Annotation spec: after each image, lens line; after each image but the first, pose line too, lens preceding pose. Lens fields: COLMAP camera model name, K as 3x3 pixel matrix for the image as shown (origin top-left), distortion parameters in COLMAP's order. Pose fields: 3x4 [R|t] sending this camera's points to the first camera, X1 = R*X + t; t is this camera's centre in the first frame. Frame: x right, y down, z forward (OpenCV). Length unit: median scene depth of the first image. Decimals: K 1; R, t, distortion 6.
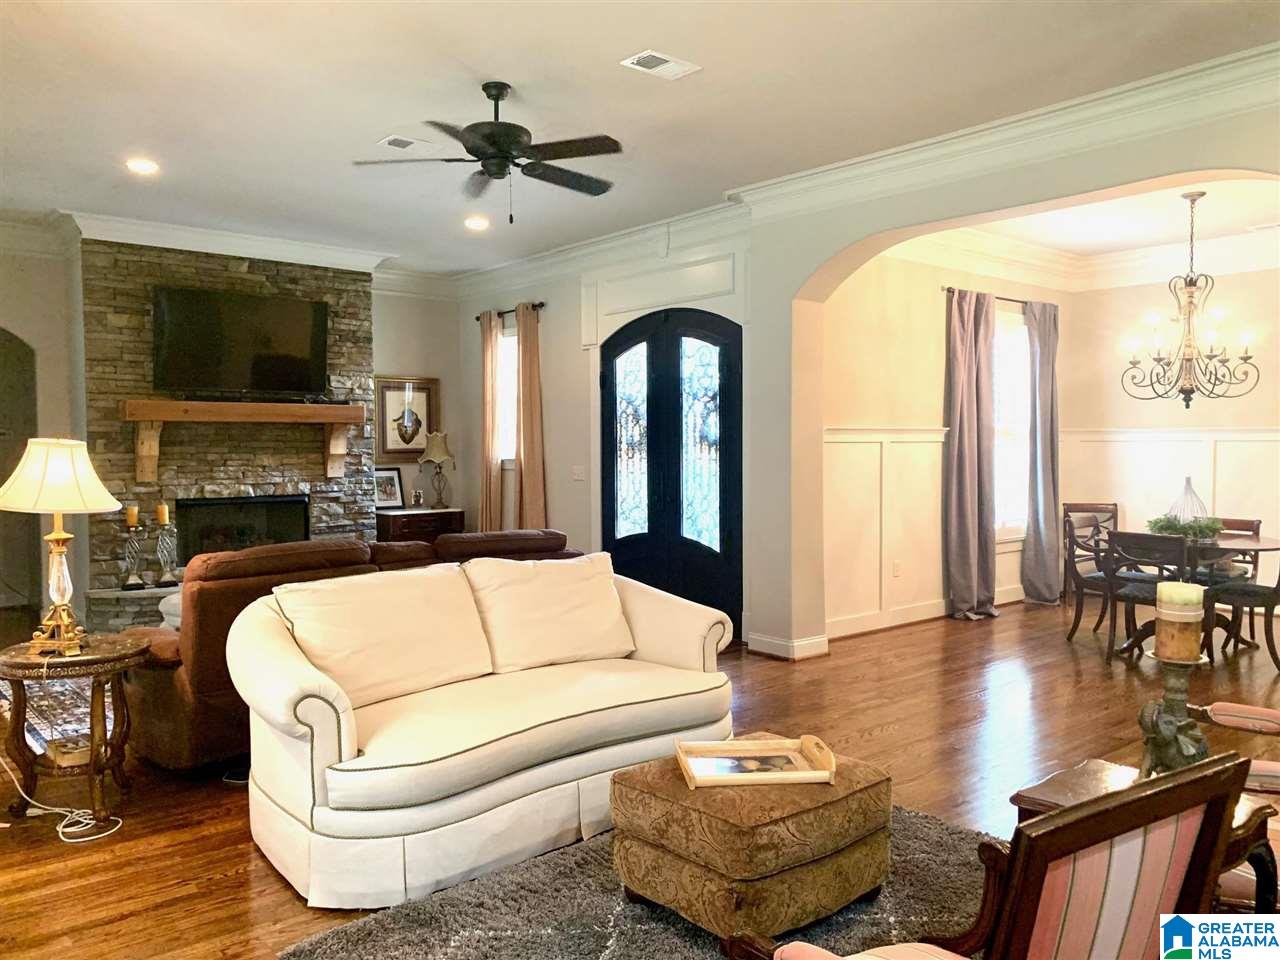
lens RADIAL K [[978.3, 0, 644.2], [0, 978.3, 483.4], [0, 0, 1]] dist [0.045757, -0.066731]
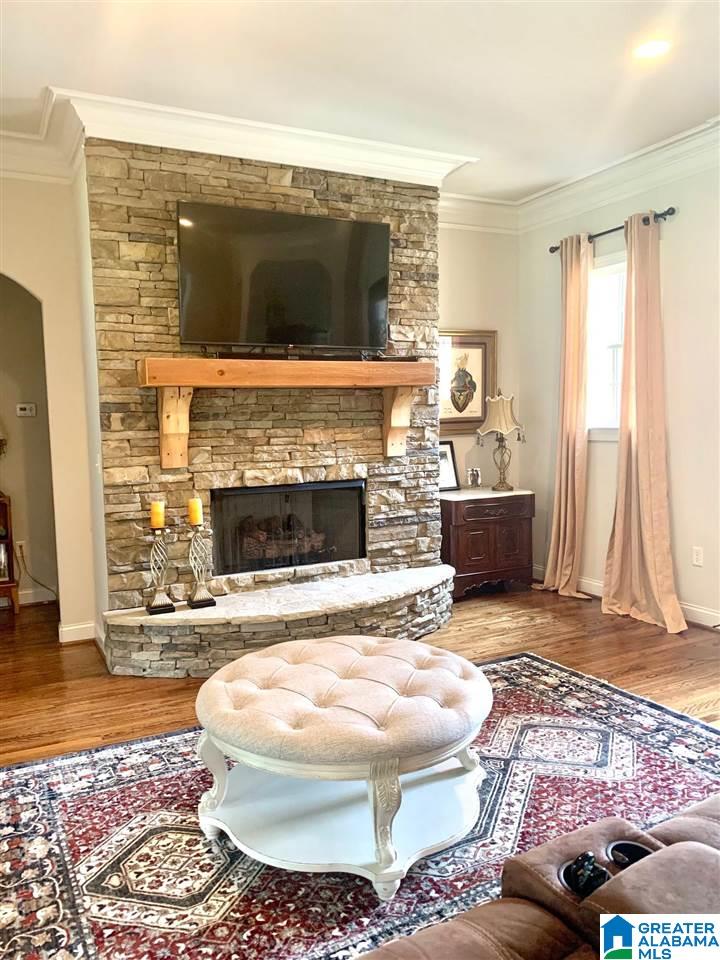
lens RADIAL K [[733.7, 0, 363.4], [0, 733.7, 479.2], [0, 0, 1]] dist [0.045757, -0.066731]
pose [[0.974104, 0.002464, -0.226088, -0.207240], [0.009403, 0.998634, 0.051398, -0.018186], [0.225905, -0.052193, 0.972750, 0.424219]]
